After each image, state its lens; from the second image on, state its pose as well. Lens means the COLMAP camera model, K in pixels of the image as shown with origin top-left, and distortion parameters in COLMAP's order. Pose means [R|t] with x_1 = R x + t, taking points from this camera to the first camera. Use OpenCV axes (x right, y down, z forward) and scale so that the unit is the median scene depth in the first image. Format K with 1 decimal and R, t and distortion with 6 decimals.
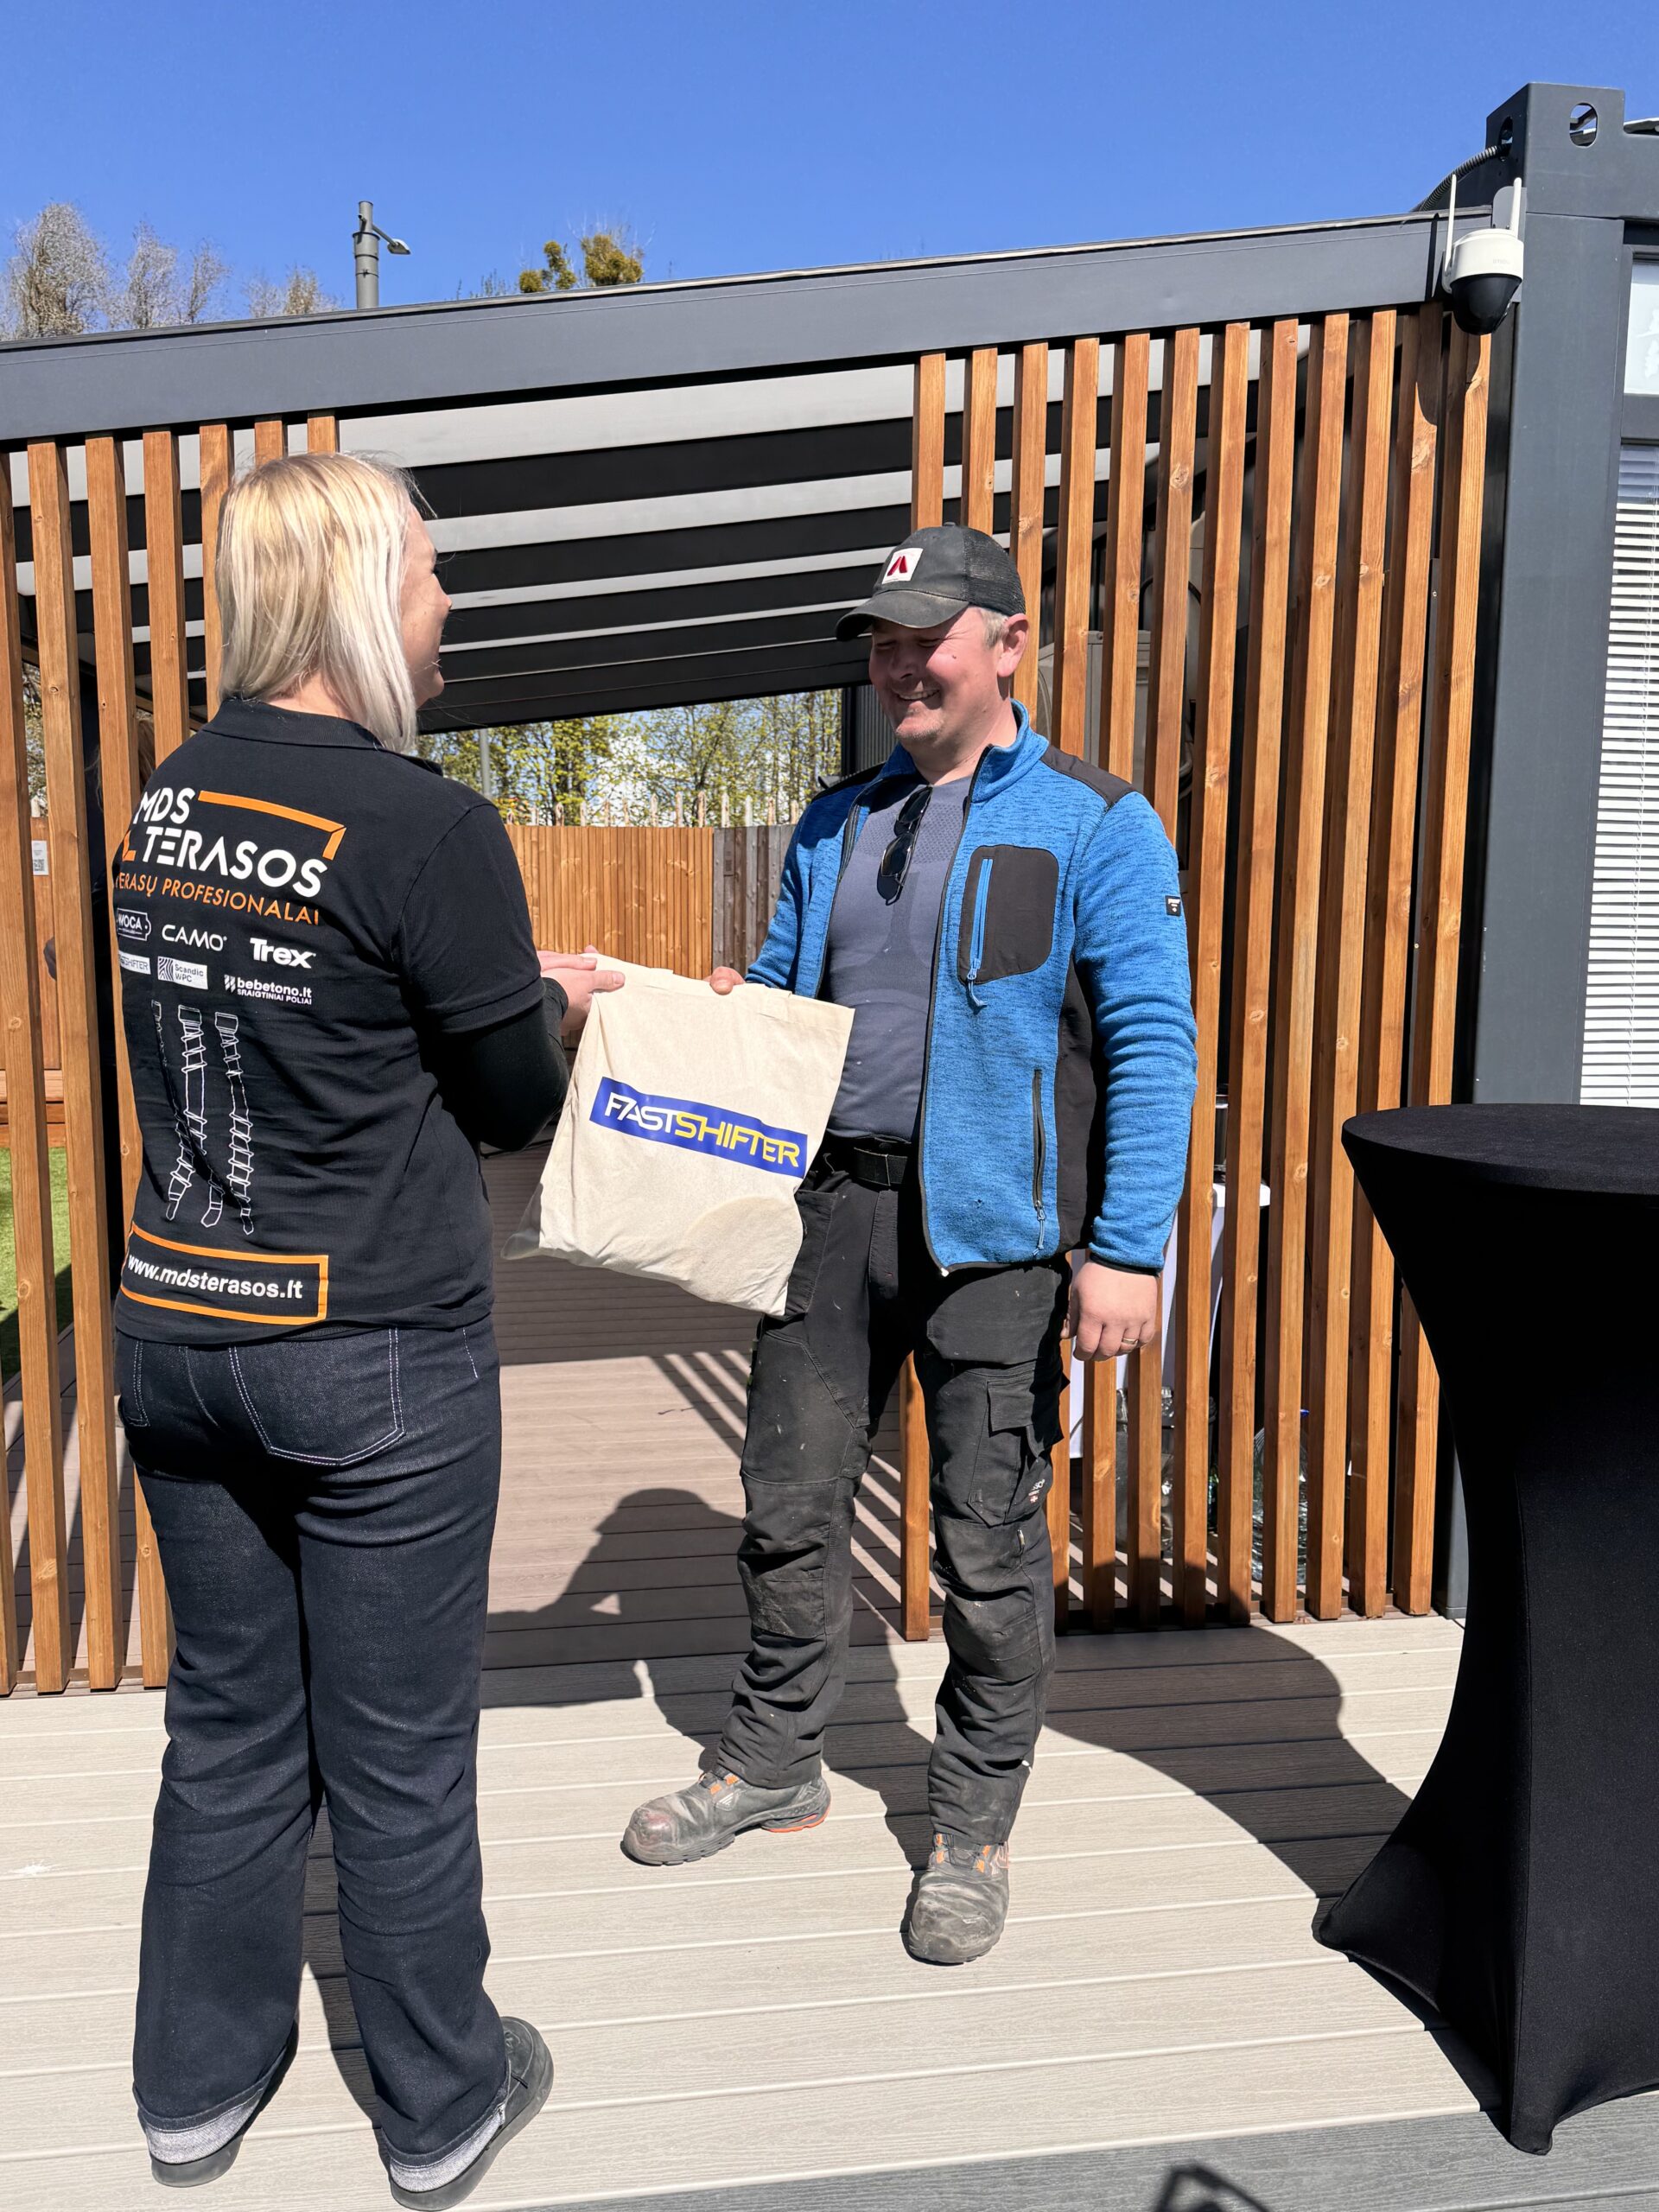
lens RADIAL K [[1822.0, 0, 834.1], [0, 1822.0, 1150.5], [0, 0, 1]] dist [-0.001108, -0.004388]
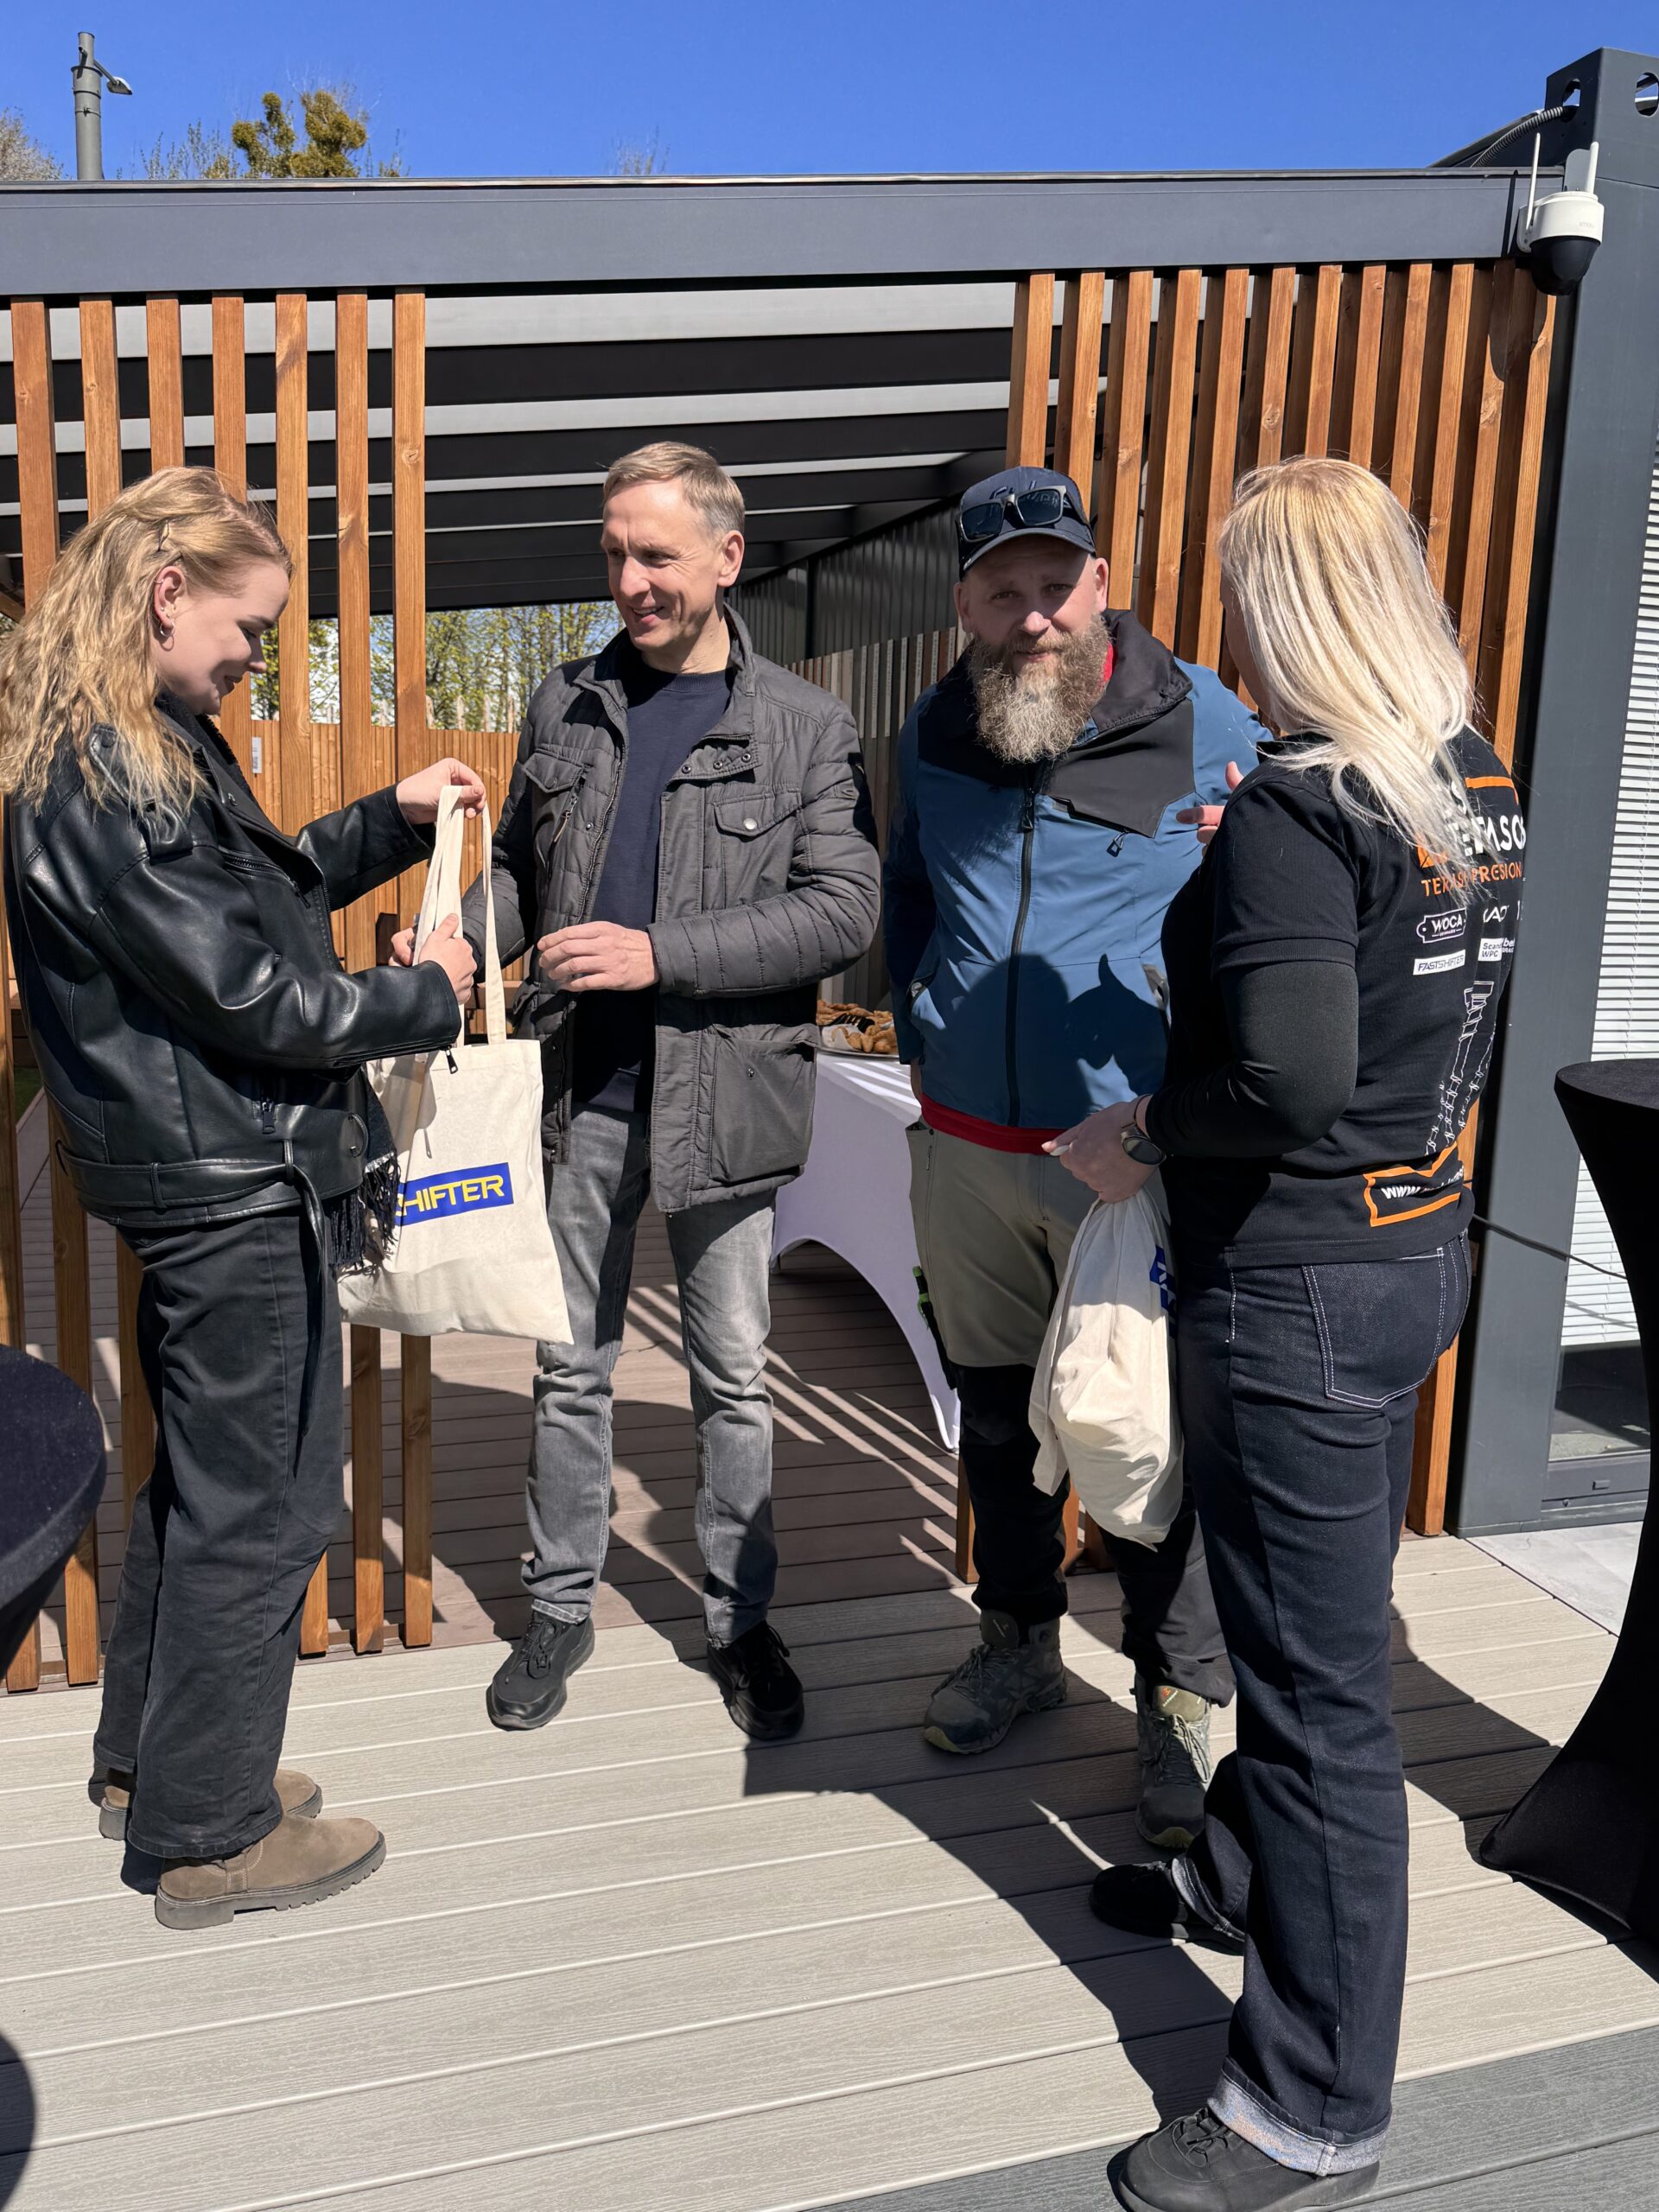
lens RADIAL K [[1826.3, 0, 832.5], [0, 1826.3, 1133.7], [0, 0, 1]] dist [-0.009734, 0.008196]
pose [[0.985768, -0.002466, 0.168096, -0.216134], [-0.004240, 0.999210, 0.039522, -0.017187], [-0.168061, -0.039672, 0.984978, 0.043249]]
